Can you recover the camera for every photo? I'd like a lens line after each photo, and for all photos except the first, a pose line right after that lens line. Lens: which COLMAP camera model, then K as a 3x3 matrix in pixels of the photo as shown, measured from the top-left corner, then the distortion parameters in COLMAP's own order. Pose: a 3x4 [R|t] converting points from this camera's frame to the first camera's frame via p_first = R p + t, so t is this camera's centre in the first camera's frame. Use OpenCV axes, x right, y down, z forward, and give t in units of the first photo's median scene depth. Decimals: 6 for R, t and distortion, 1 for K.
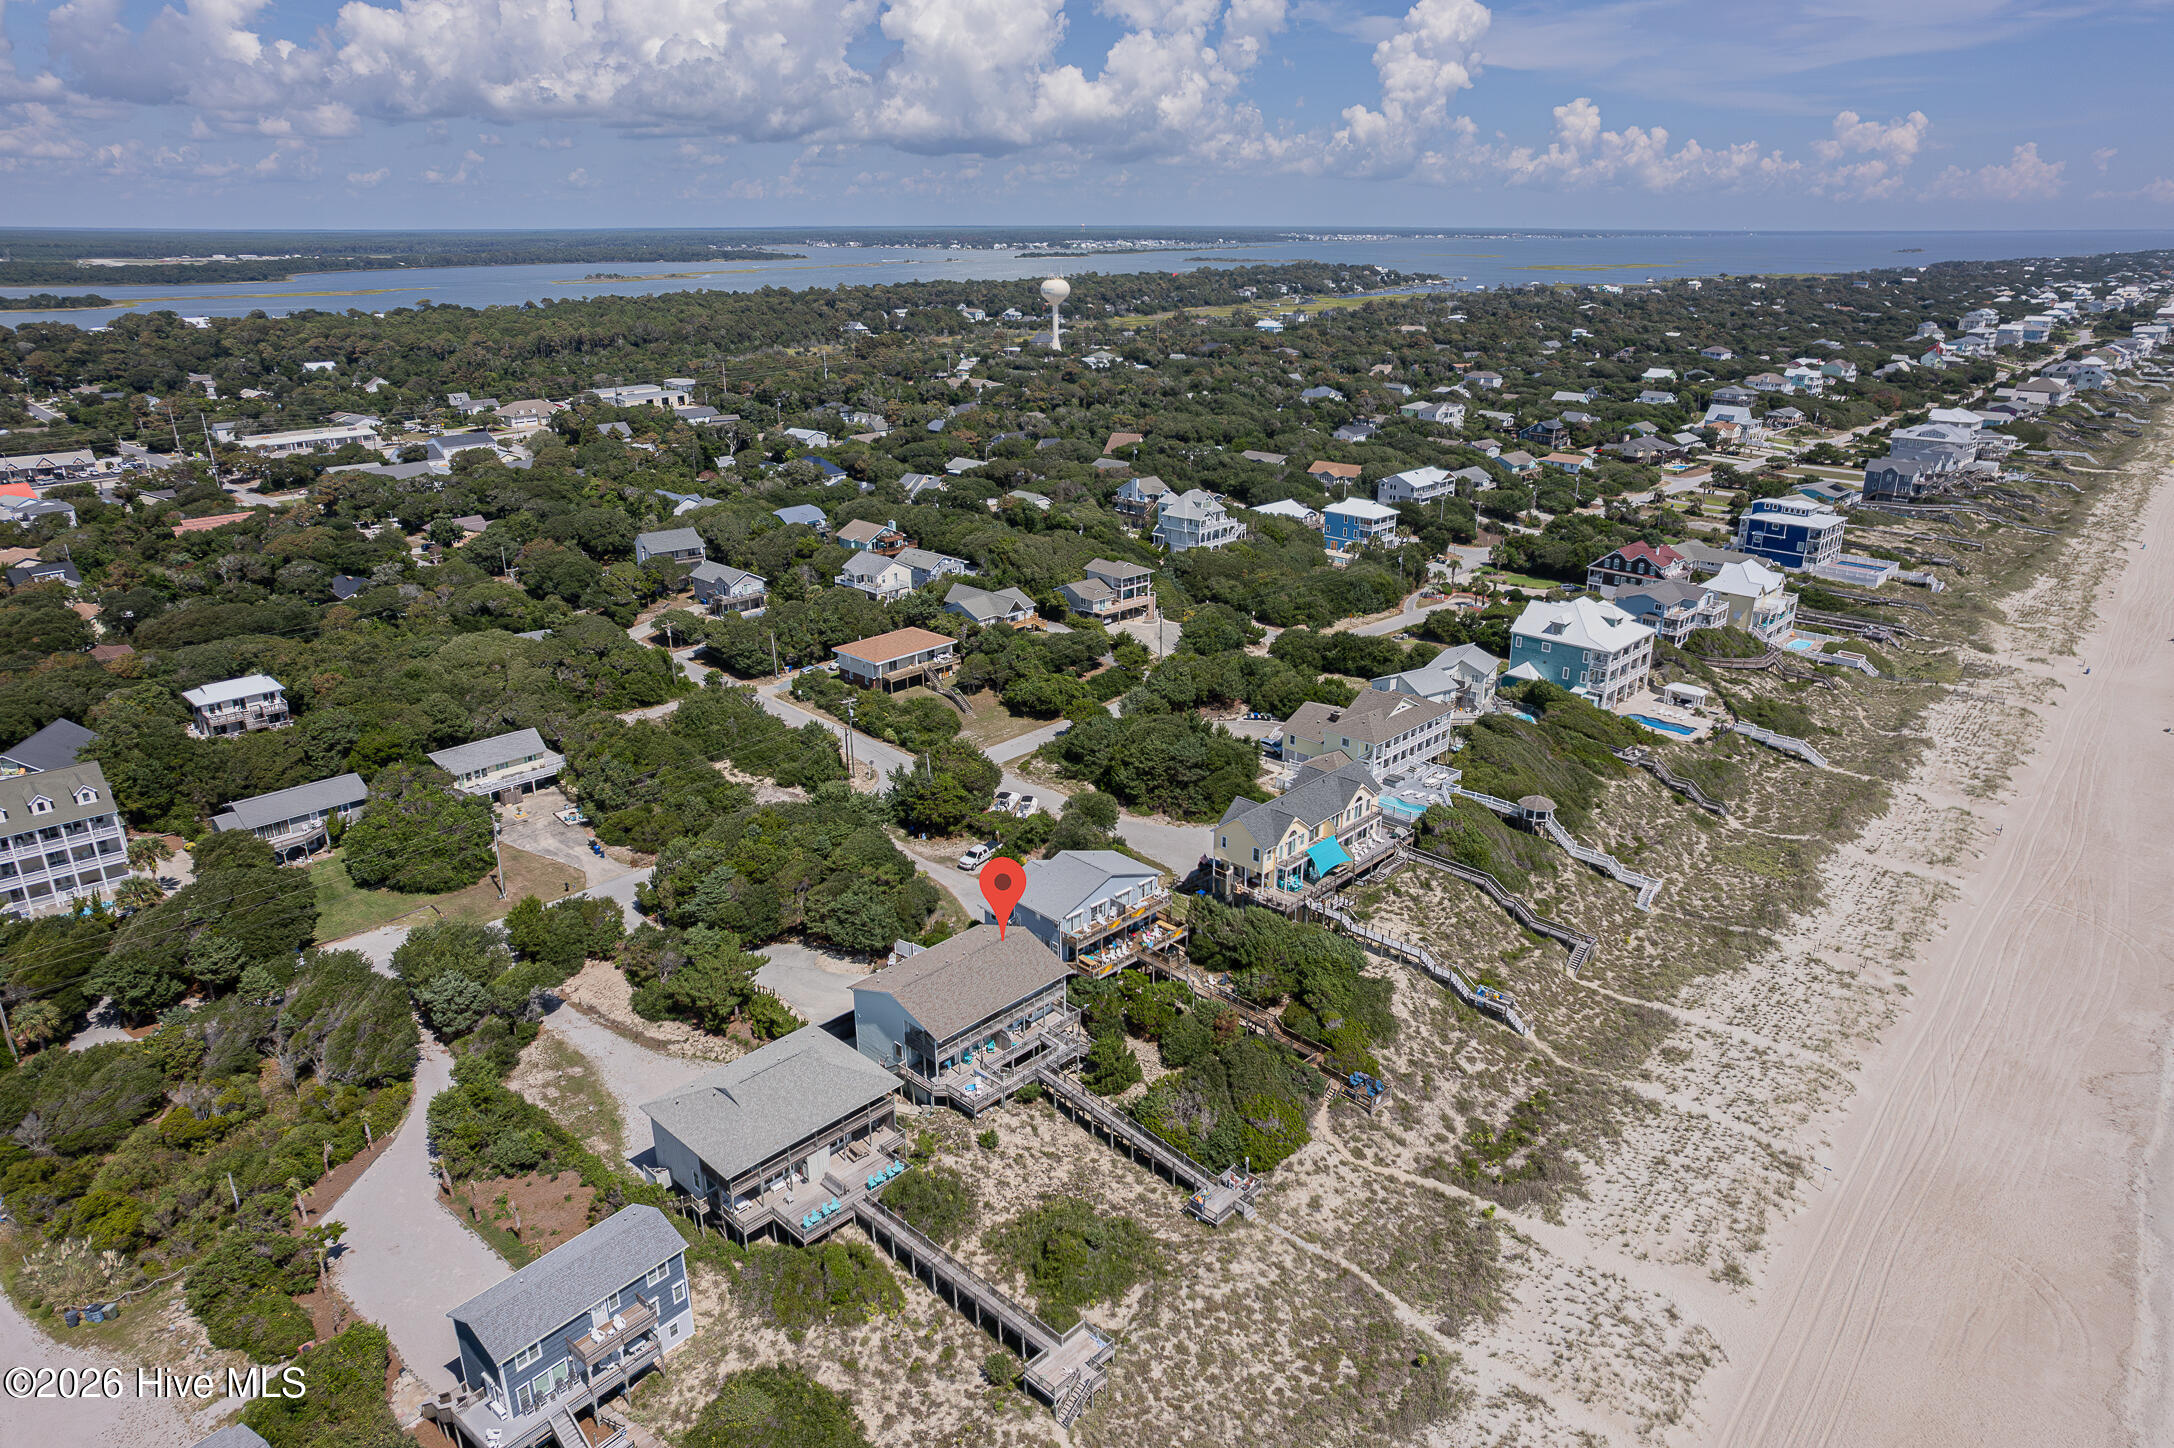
lens RADIAL K [[1384.1, 0, 1088.4], [0, 1384.1, 763.4], [0, 0, 1]] dist [-0.067437, 0.075400]
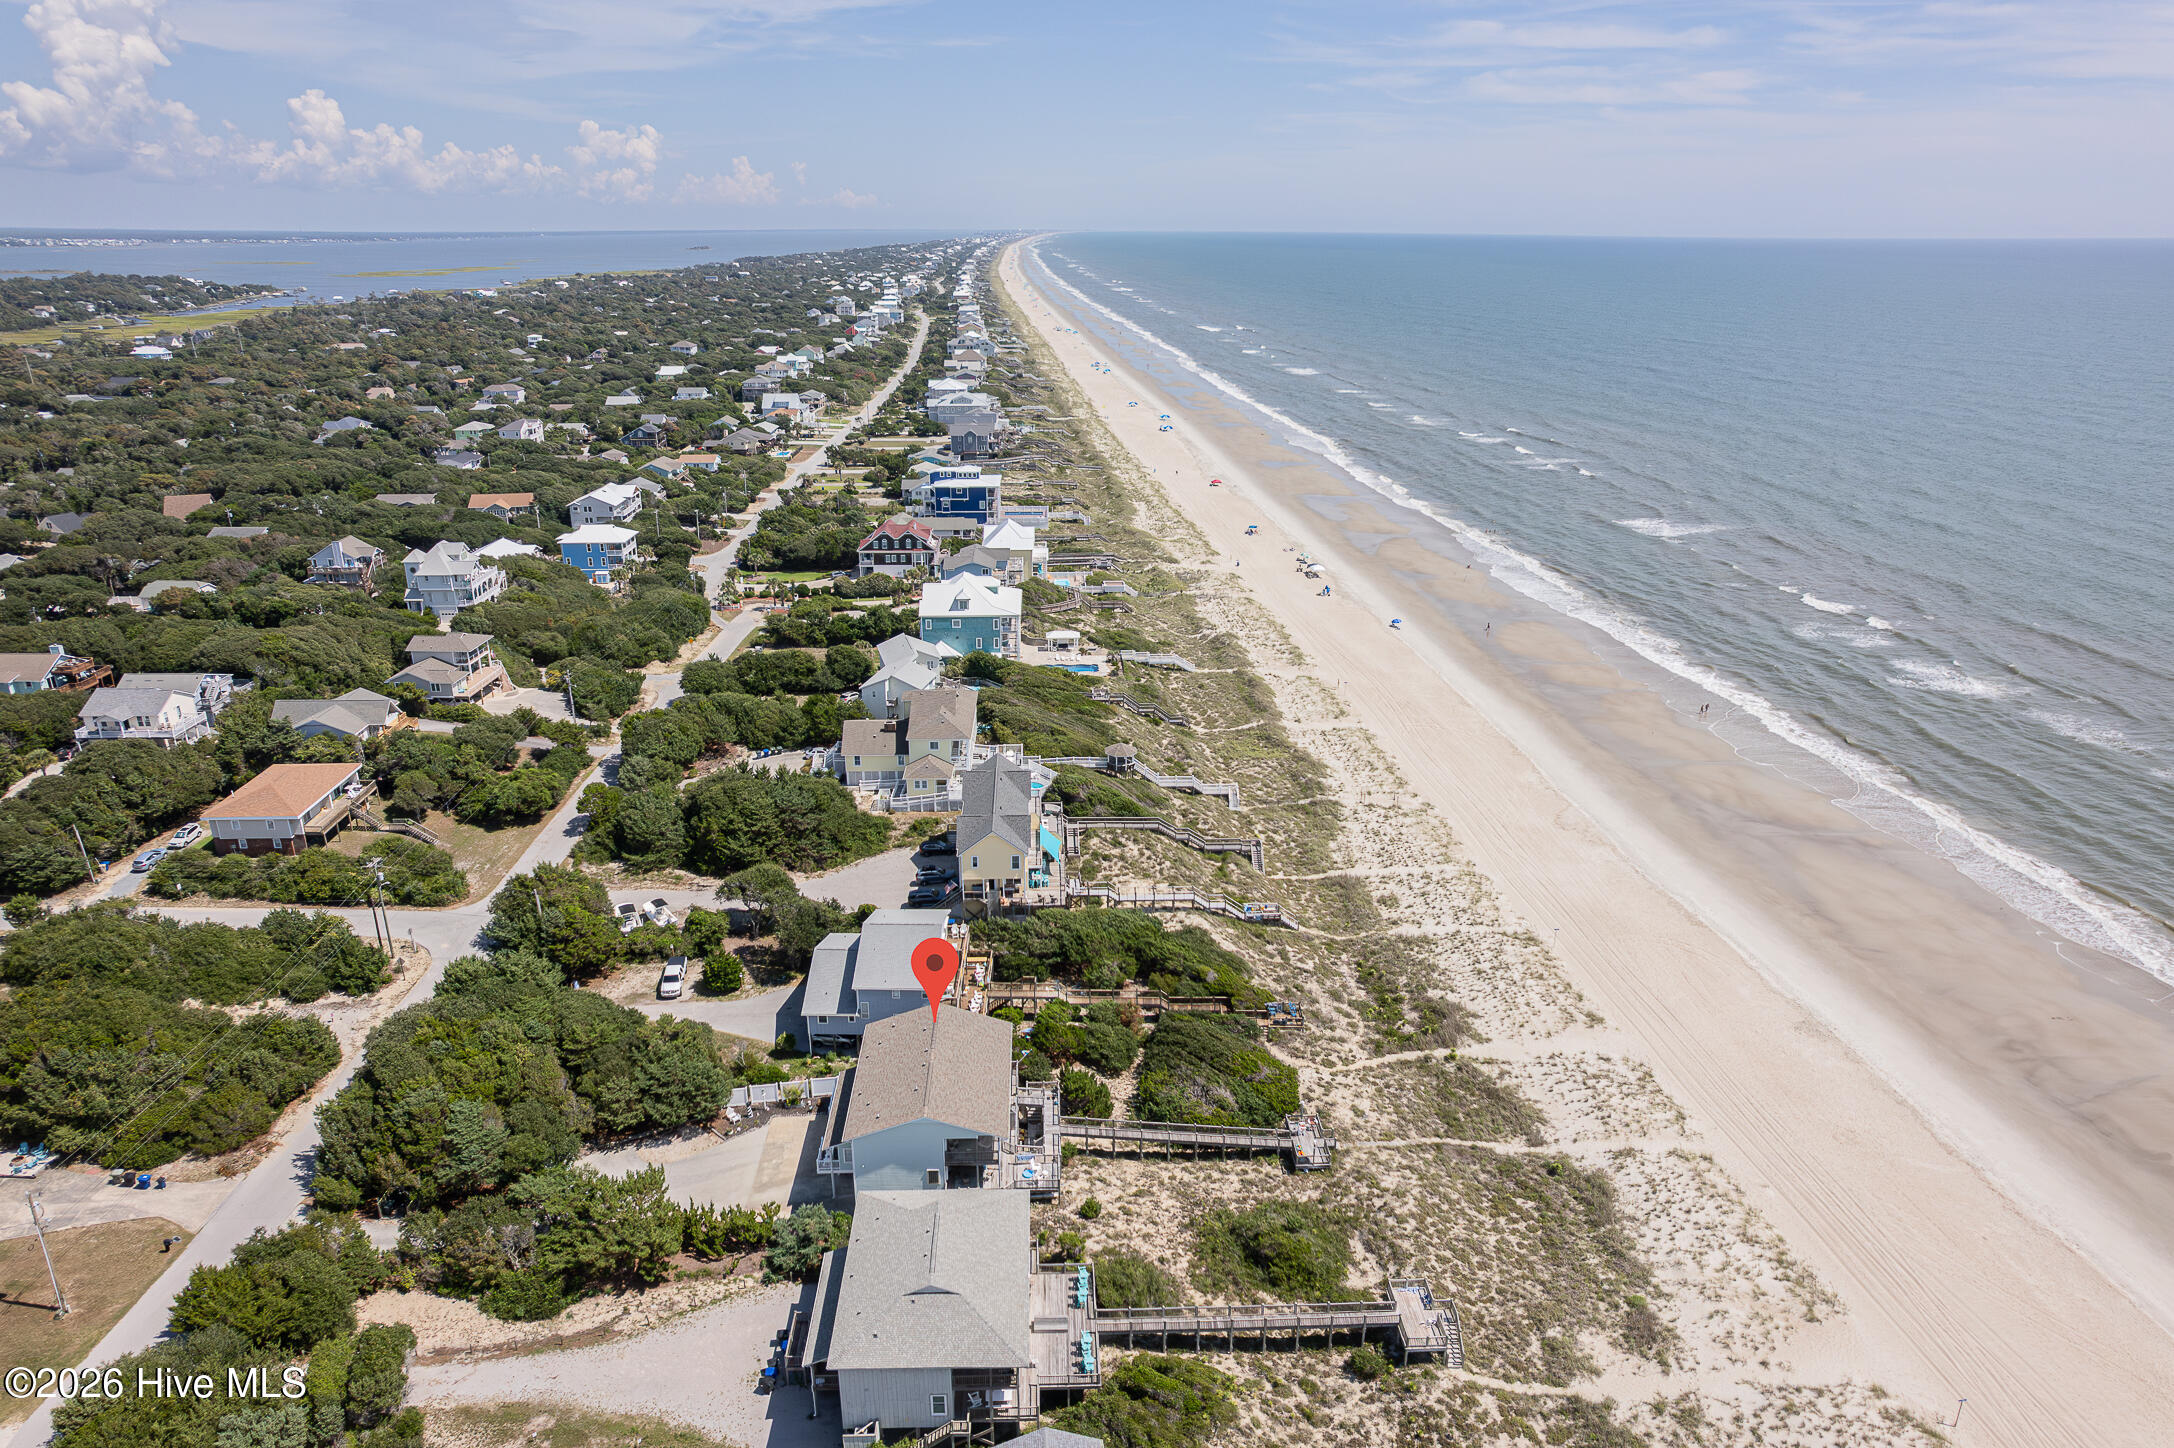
lens RADIAL K [[1384.1, 0, 1088.4], [0, 1384.1, 763.4], [0, 0, 1]] dist [-0.067437, 0.075400]
pose [[0.699703, -0.260414, 0.665282, -0.360864], [0.261050, 0.960004, 0.101221, -0.066543], [-0.665032, 0.102848, 0.739699, 0.160341]]
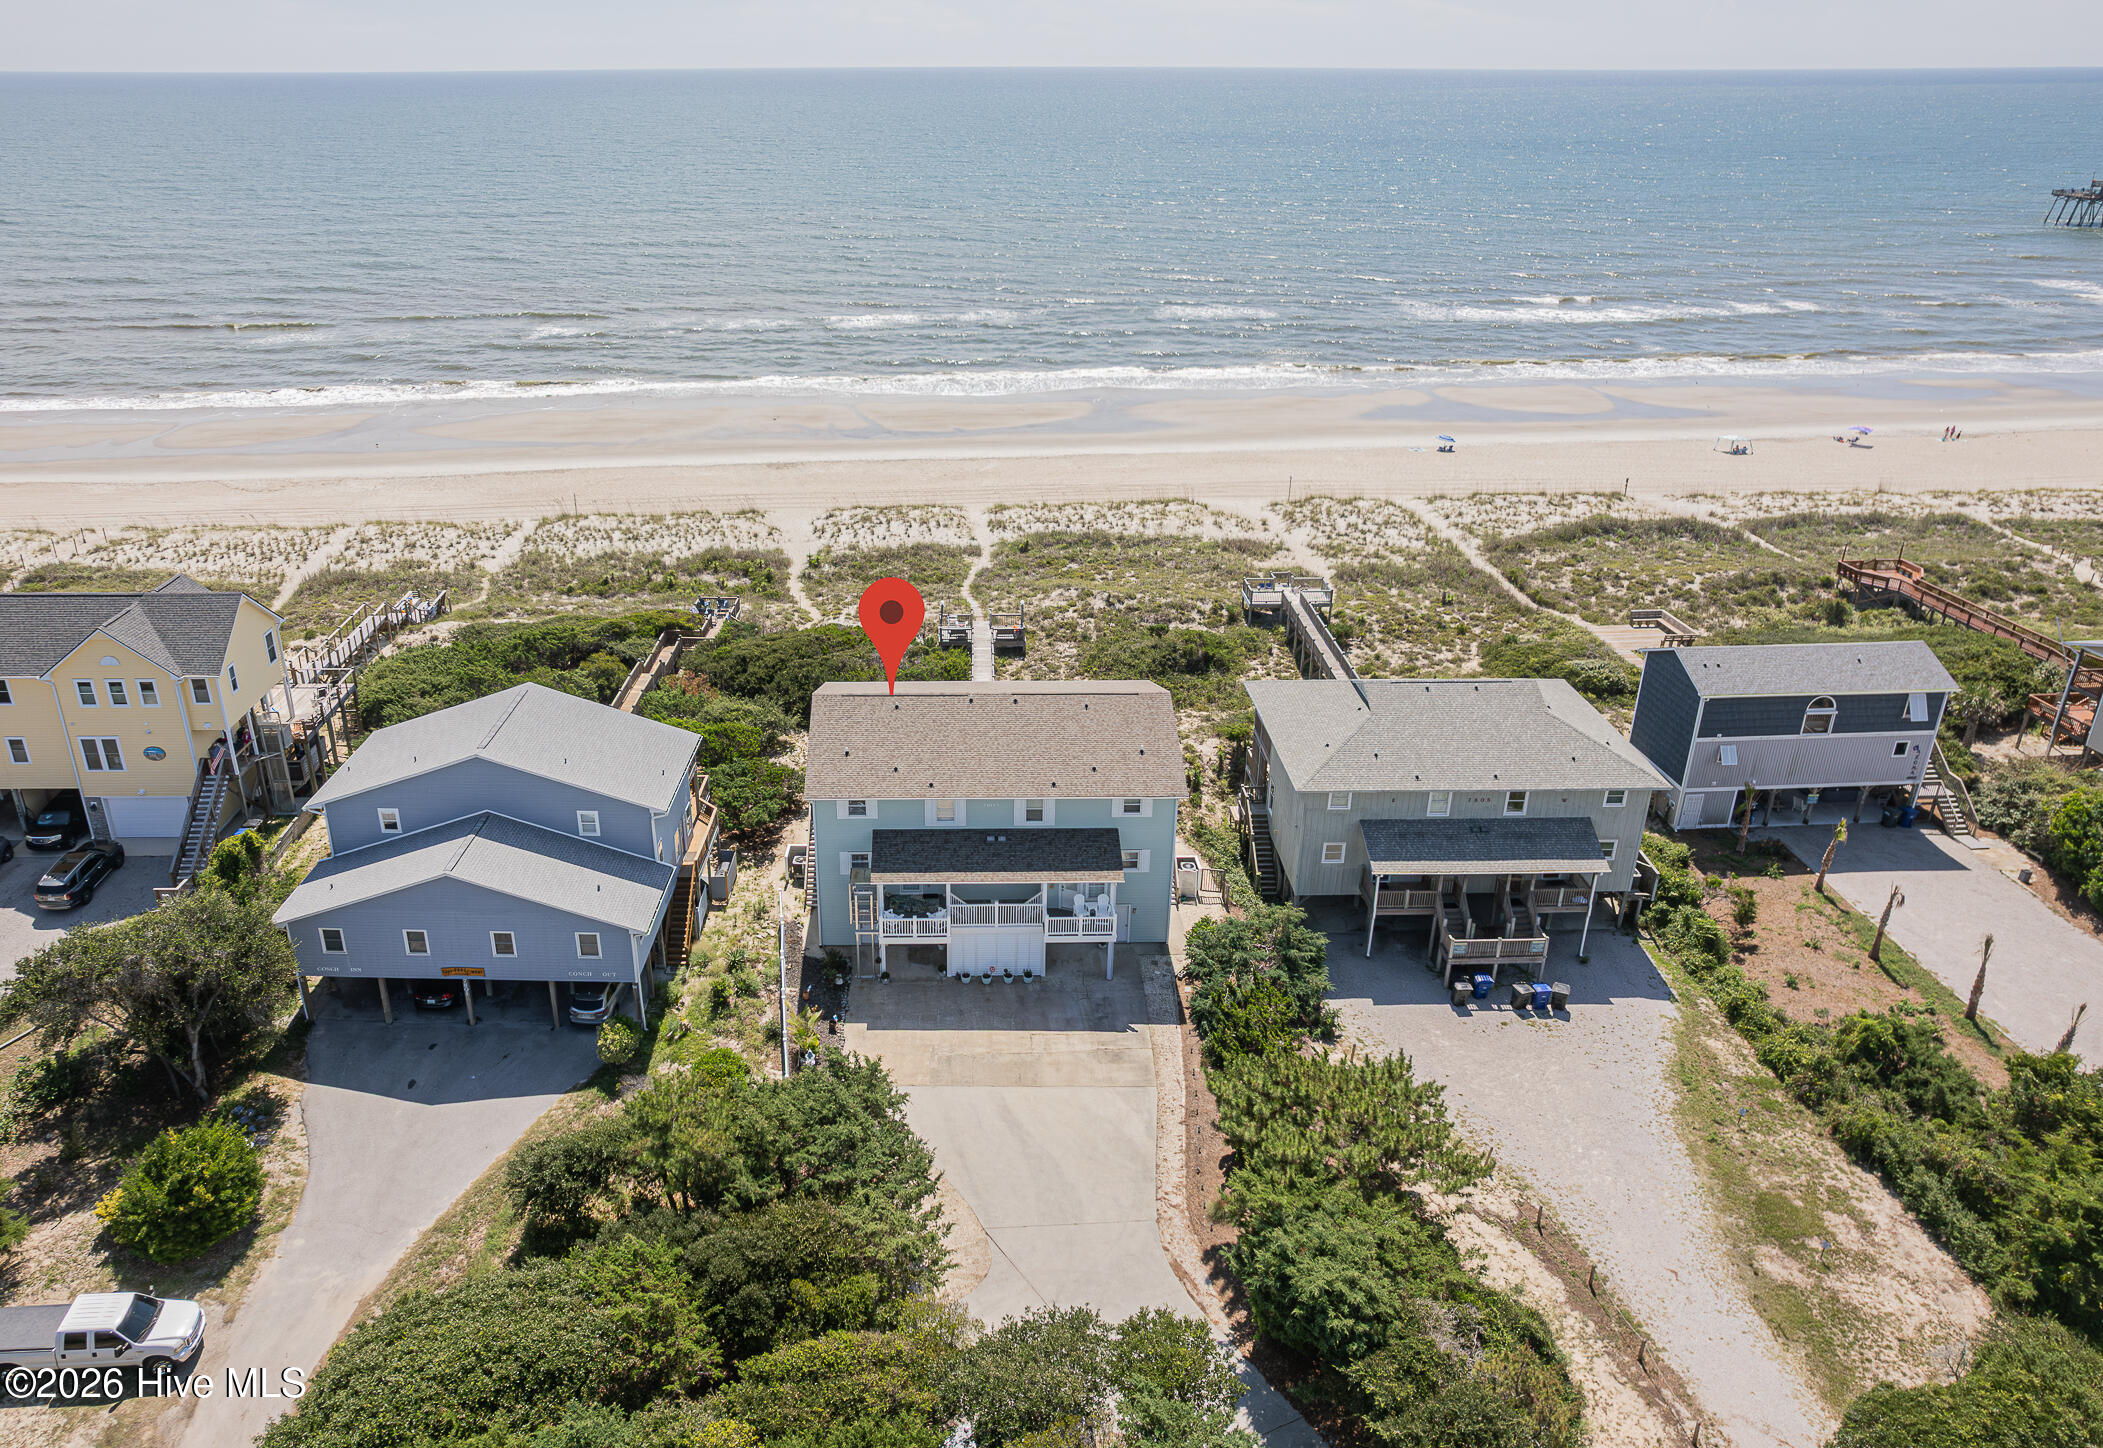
lens RADIAL K [[1464.1, 0, 970.2], [0, 1464.1, 717.4], [0, 0, 1]] dist [-0.083453, 0.101918]
pose [[-0.697550, -0.294066, 0.653413, -0.278648], [0.266065, 0.740409, 0.617256, -0.114922], [-0.665307, 0.604417, -0.438231, 0.791114]]
